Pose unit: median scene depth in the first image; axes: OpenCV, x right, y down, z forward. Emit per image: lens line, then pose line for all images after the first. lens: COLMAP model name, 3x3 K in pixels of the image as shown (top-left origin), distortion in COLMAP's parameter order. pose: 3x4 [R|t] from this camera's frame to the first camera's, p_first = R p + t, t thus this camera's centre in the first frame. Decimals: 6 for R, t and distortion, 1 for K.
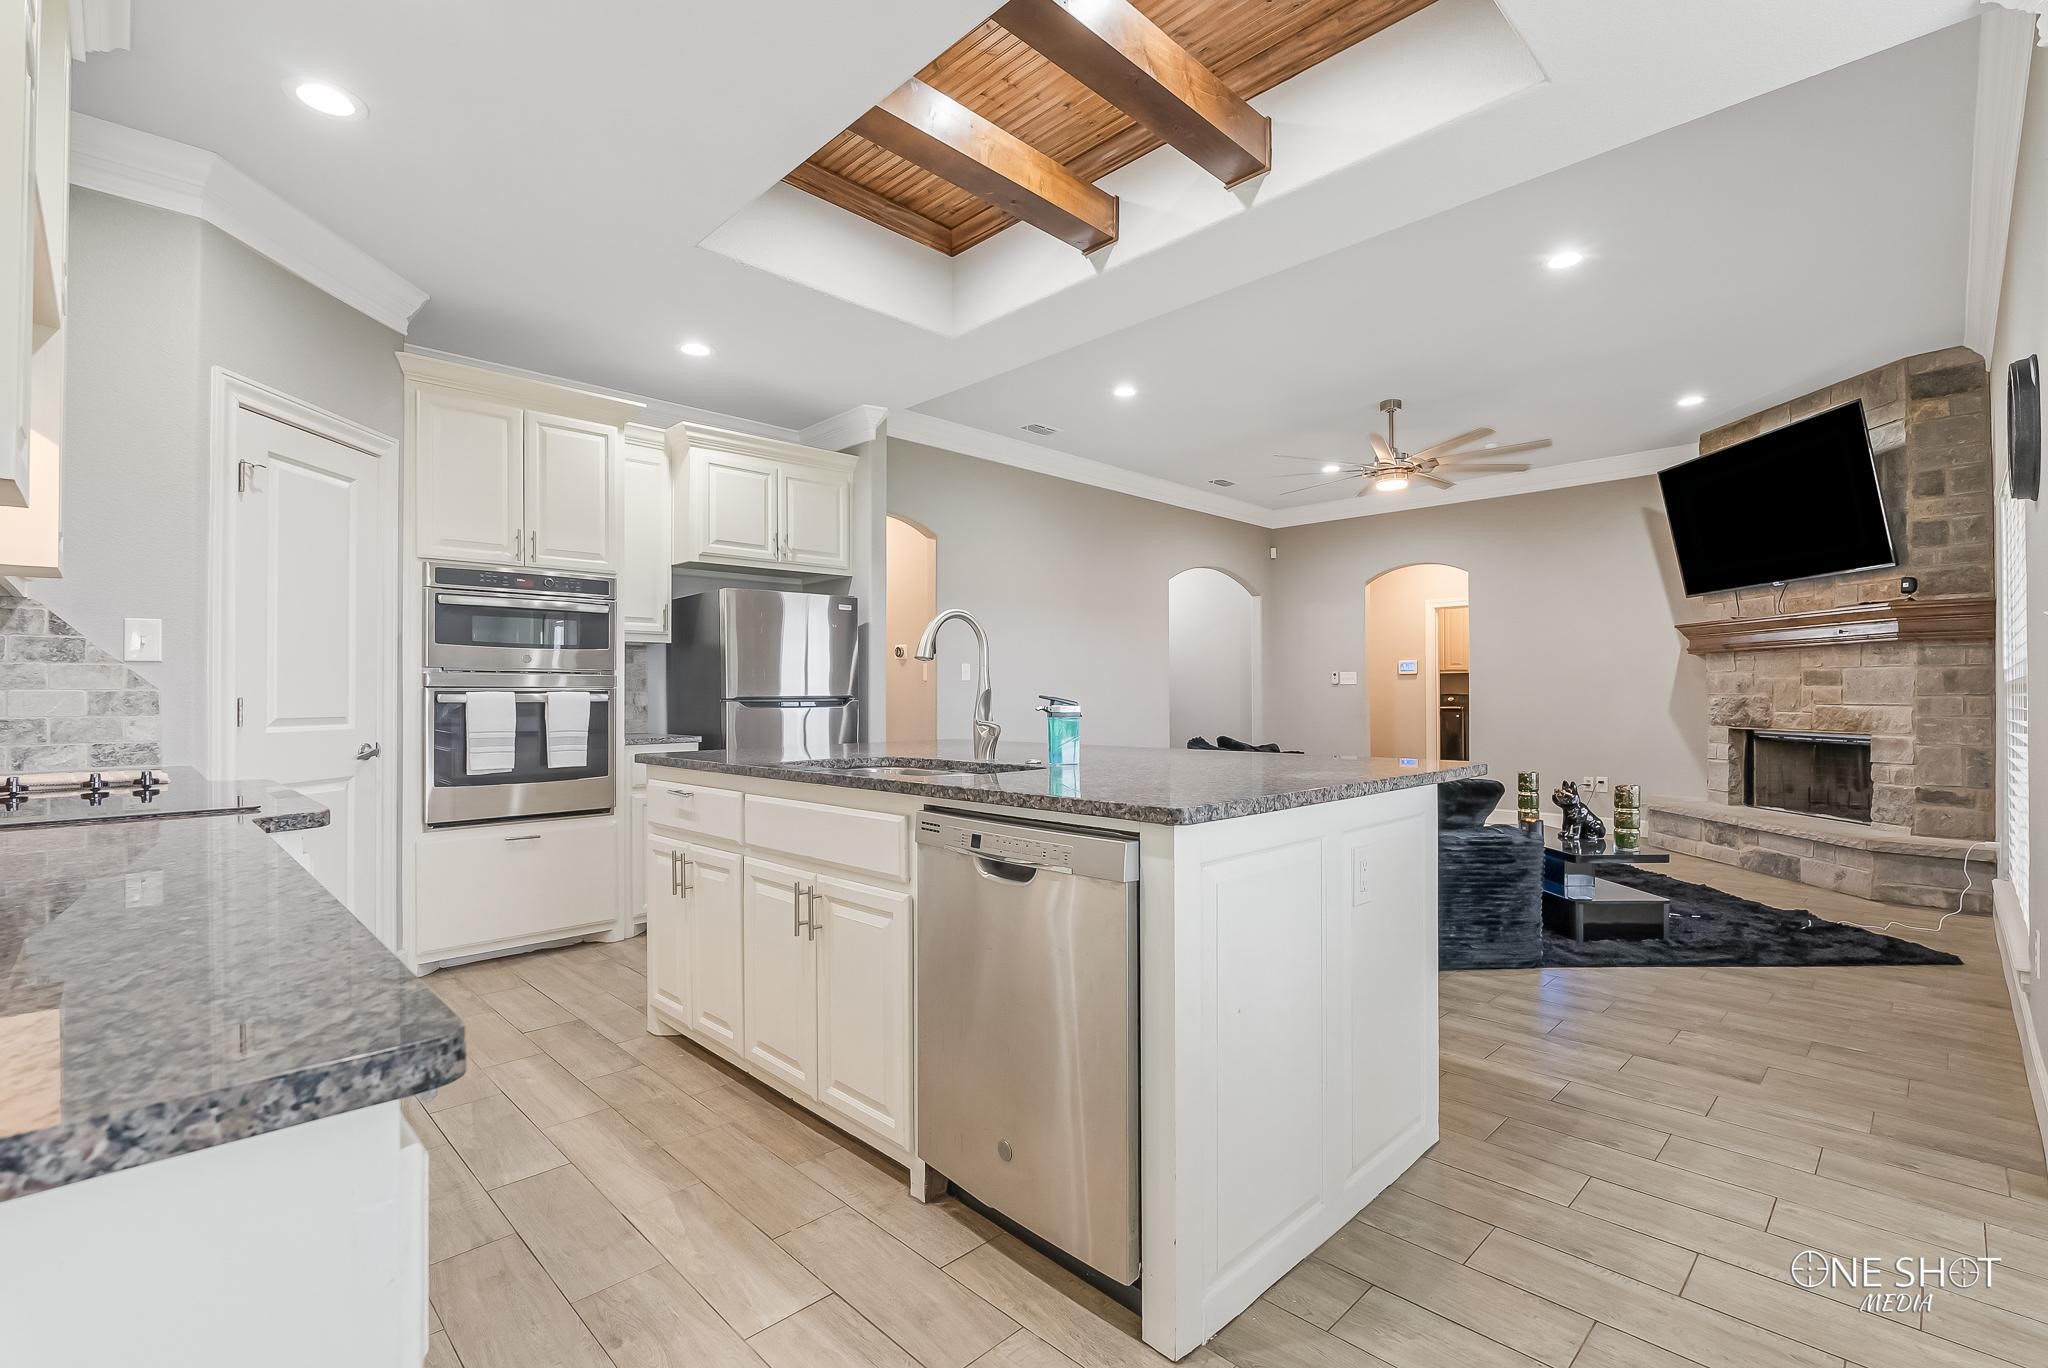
lens RADIAL K [[935.0, 0, 997.8], [0, 935.0, 689.2], [0, 0, 1]] dist [-0.002571, 0.000682]
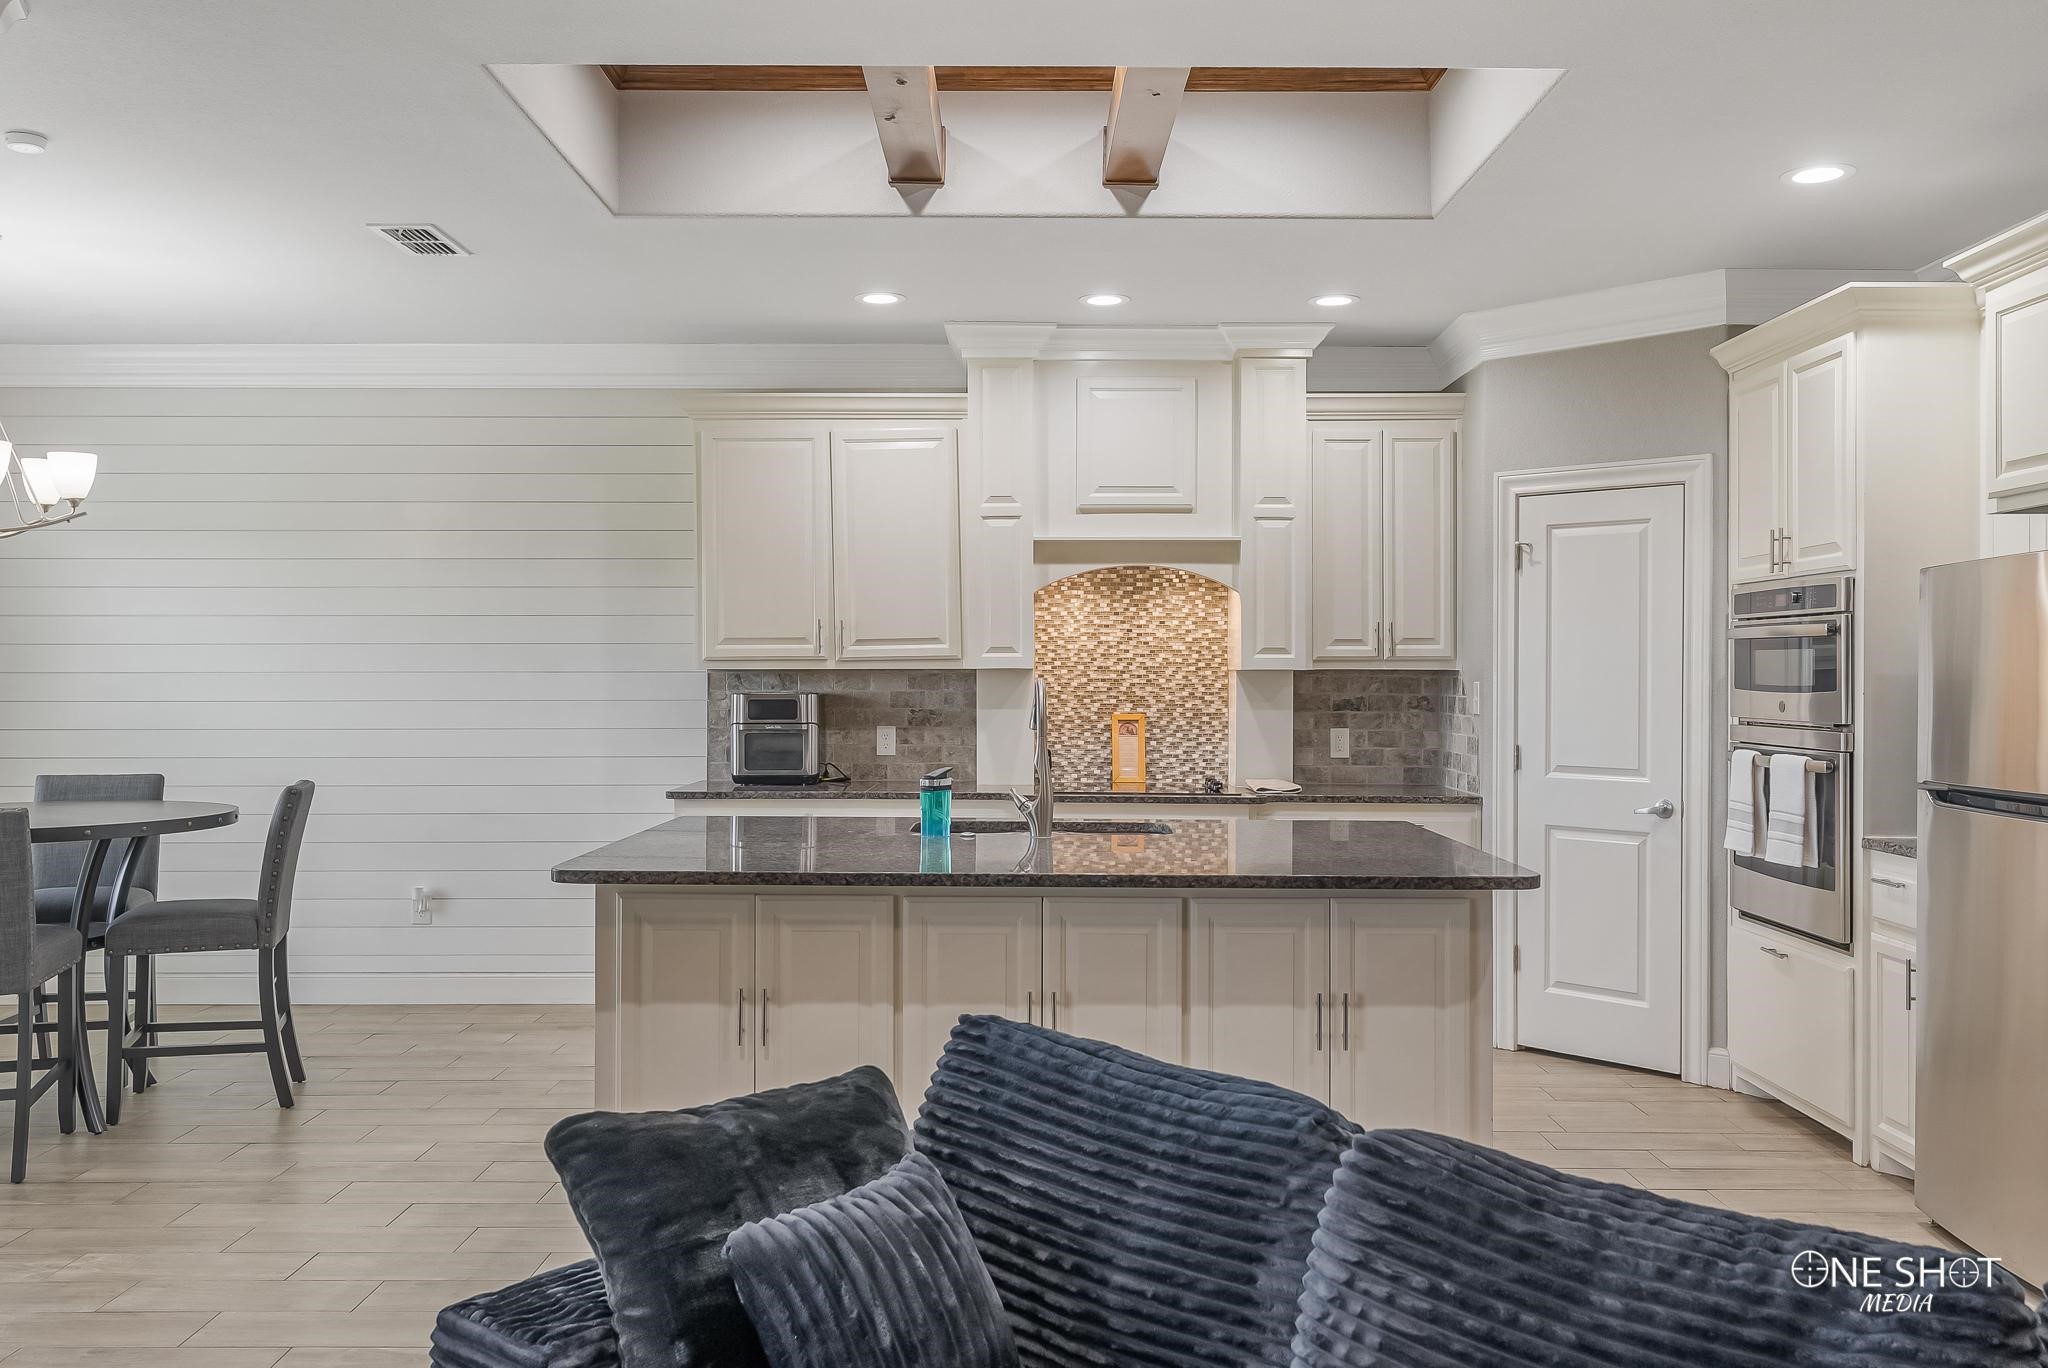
lens RADIAL K [[1629.0, 0, 1029.1], [0, 1629.0, 667.5], [0, 0, 1]] dist [0.012330, 0.004209]
pose [[-0.693814, -0.004151, -0.720142, 0.635055], [0.000816, 0.999978, -0.006550, -0.043660], [0.720153, -0.005132, -0.693796, 1.150277]]
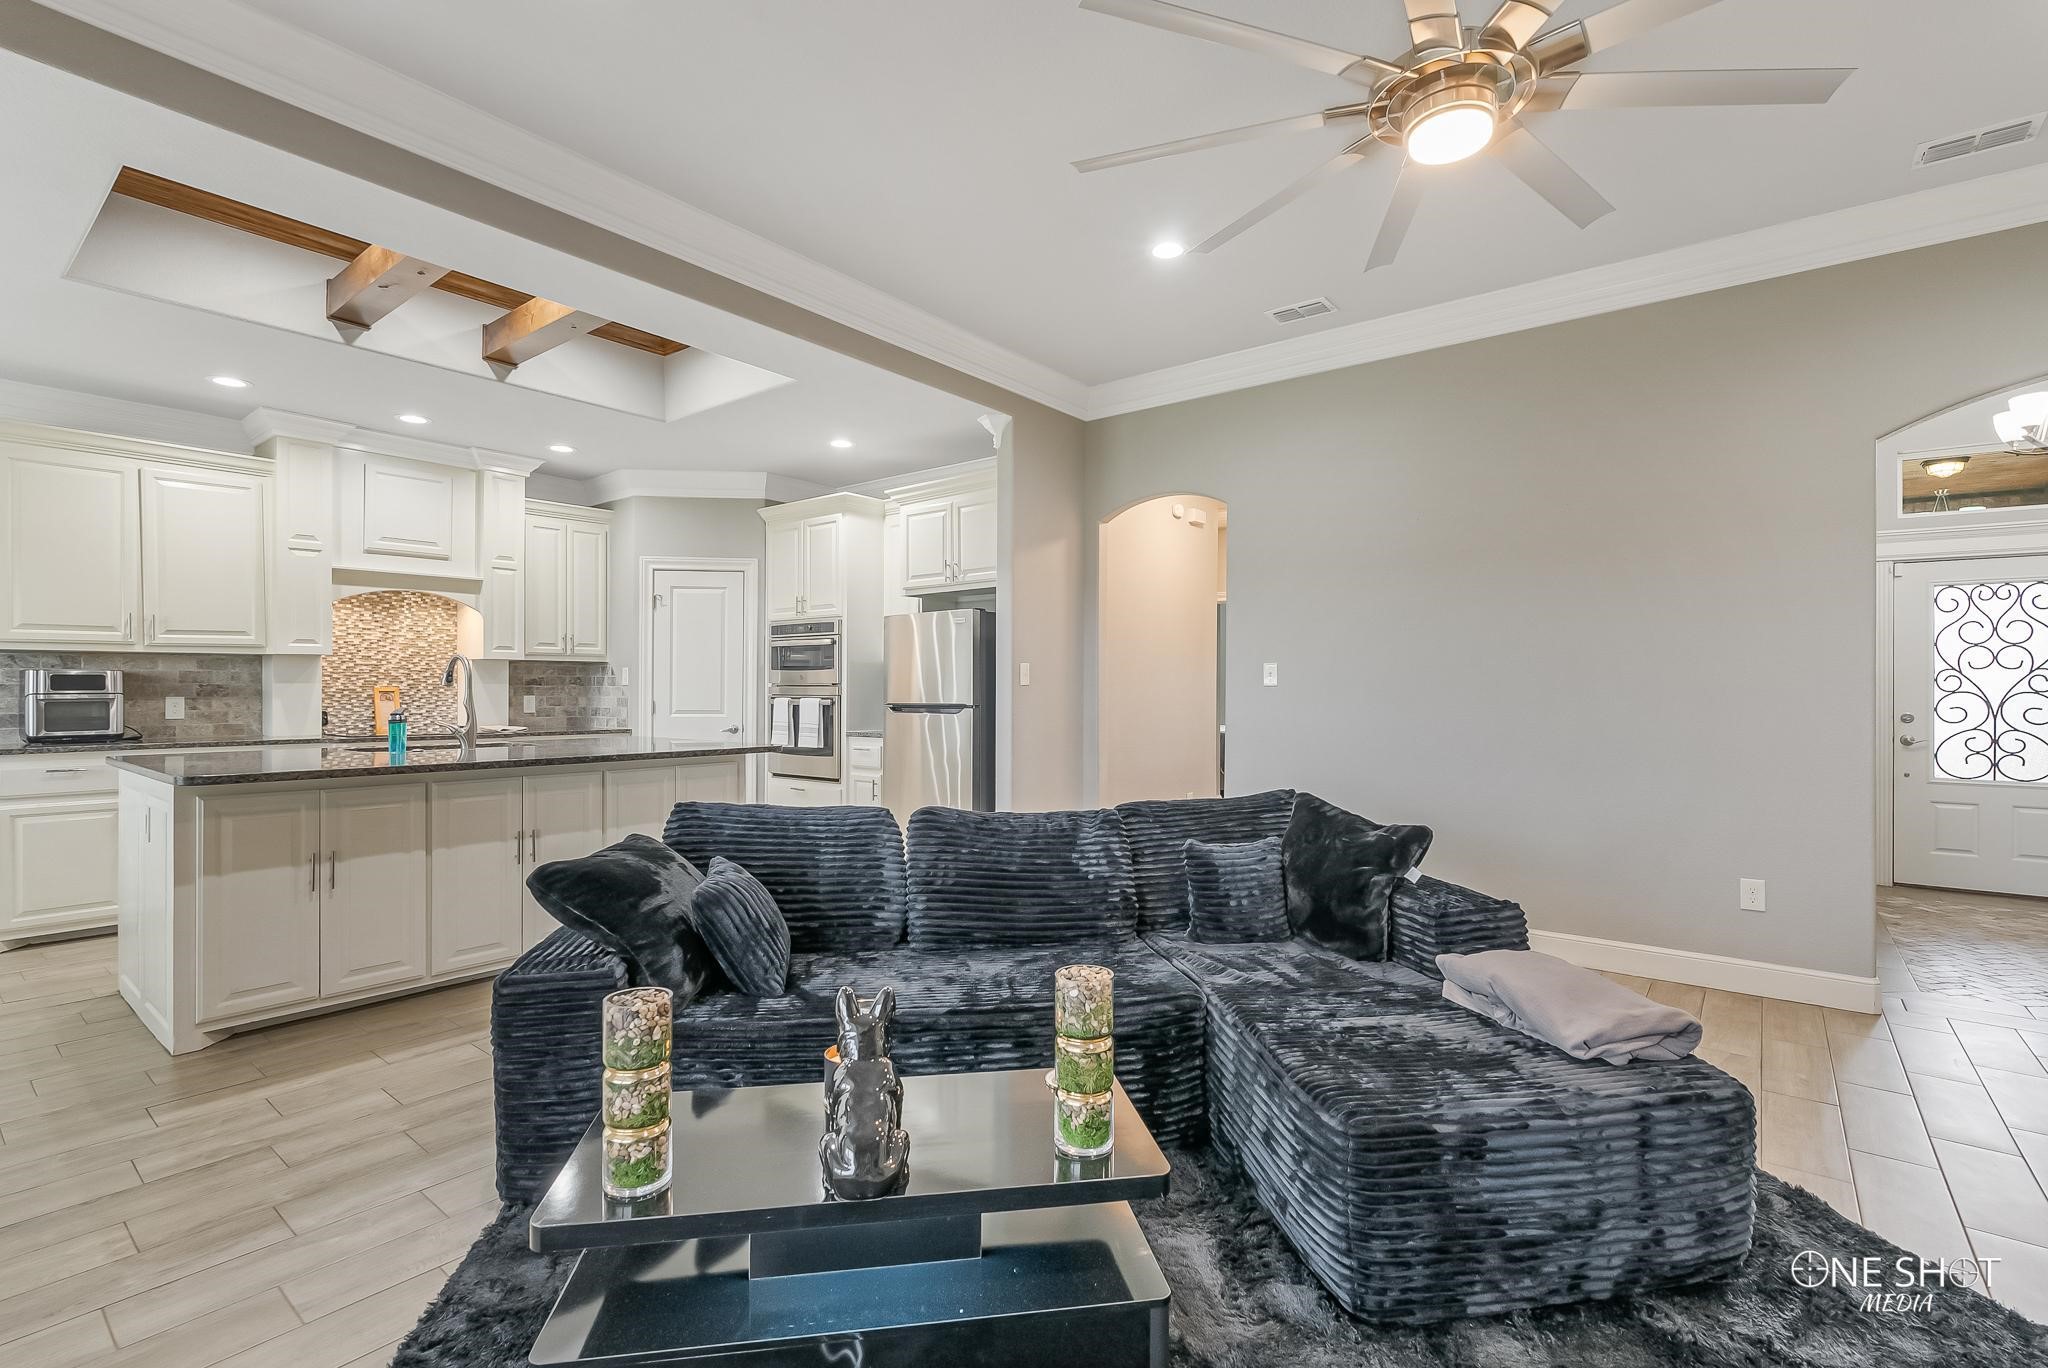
lens RADIAL K [[935.0, 0, 1027.5], [0, 935.0, 684.4], [0, 0, 1]] dist [-0.002571, 0.000682]
pose [[0.123198, -0.002836, -0.992378, 0.882664], [0.003405, 0.999991, -0.002435, -0.012025], [0.992376, -0.003079, 0.123206, 0.935696]]
